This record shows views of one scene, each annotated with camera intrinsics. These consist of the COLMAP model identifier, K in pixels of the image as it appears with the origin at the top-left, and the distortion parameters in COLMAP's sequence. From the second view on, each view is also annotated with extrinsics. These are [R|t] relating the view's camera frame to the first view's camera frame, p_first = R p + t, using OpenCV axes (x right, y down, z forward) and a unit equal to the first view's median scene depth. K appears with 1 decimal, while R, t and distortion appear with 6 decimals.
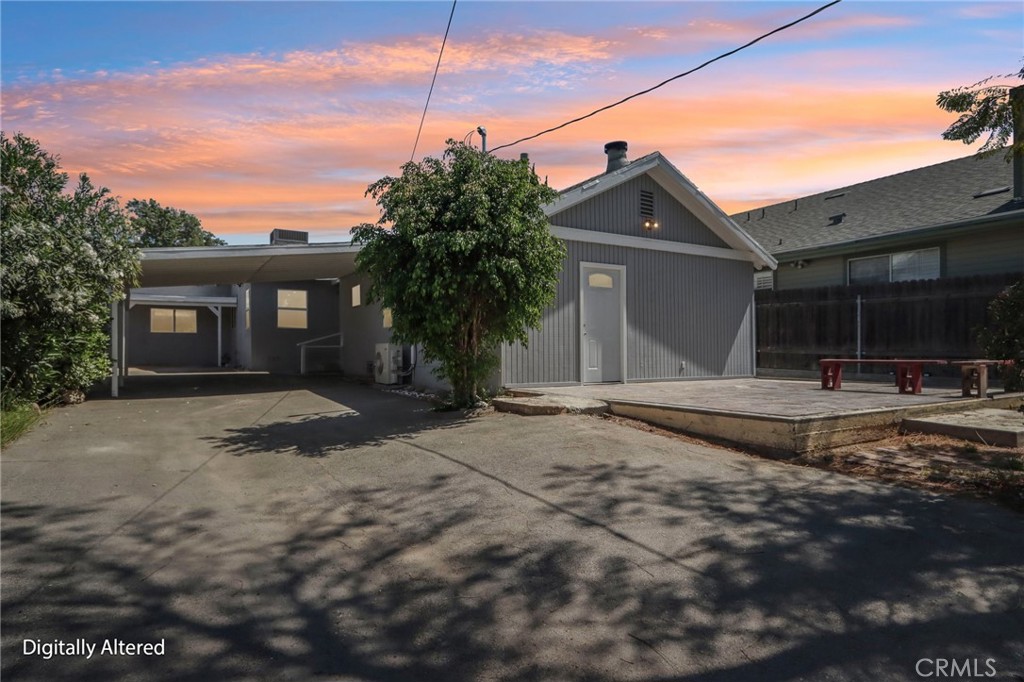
lens RADIAL K [[579.8, 0, 510.6], [0, 579.8, 345.0], [0, 0, 1]] dist [-0.015593, 0.002631]
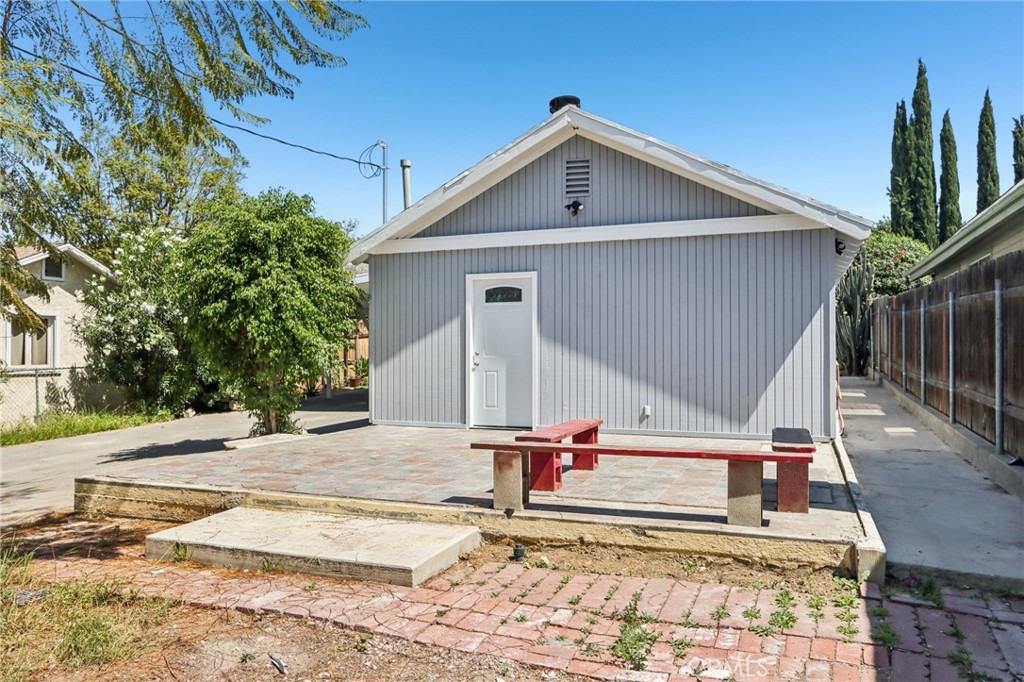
lens RADIAL K [[765.6, 0, 511.7], [0, 765.6, 344.2], [0, 0, 1]] dist [-0.006984, 0.000727]
pose [[0.618940, -0.005148, -0.785421, 1.029258], [0.008563, 0.999963, 0.000194, -0.048354], [0.785391, -0.006846, 0.618962, 0.404577]]
